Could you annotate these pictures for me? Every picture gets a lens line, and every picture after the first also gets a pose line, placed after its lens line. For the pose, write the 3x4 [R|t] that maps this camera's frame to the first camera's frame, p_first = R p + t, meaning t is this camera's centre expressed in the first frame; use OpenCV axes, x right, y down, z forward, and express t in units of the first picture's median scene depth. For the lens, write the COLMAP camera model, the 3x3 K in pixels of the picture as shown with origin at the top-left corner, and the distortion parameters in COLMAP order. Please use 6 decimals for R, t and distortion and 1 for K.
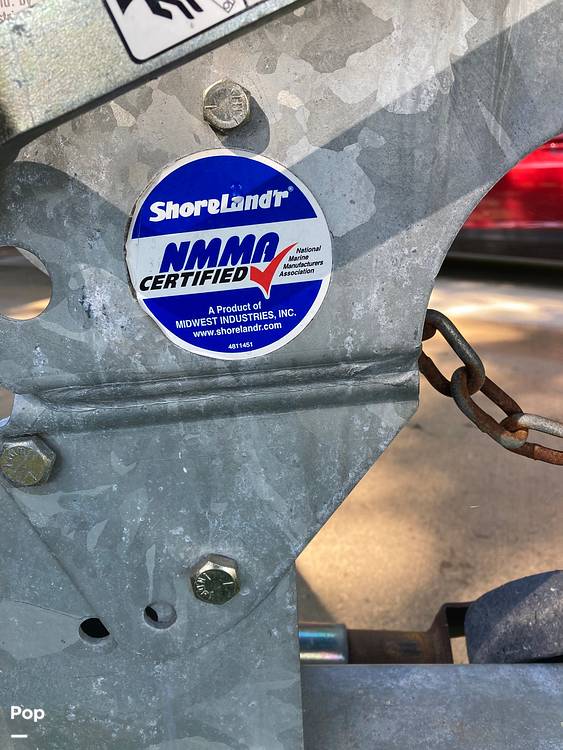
lens RADIAL K [[615.2, 0, 284.8], [0, 615.2, 374.4], [0, 0, 1]] dist [0.026999, -0.042887]
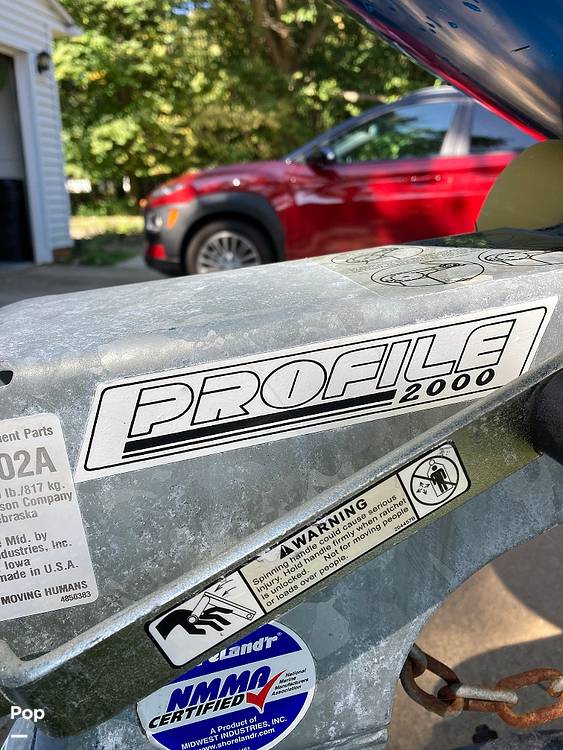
lens RADIAL K [[615.2, 0, 280.3], [0, 615.2, 375.8], [0, 0, 1]] dist [0.026999, -0.042887]
pose [[0.982602, -0.076592, 0.169194, -0.142894], [0.083478, 0.995931, -0.033961, -0.716885], [-0.165904, 0.047494, 0.984998, -0.168613]]
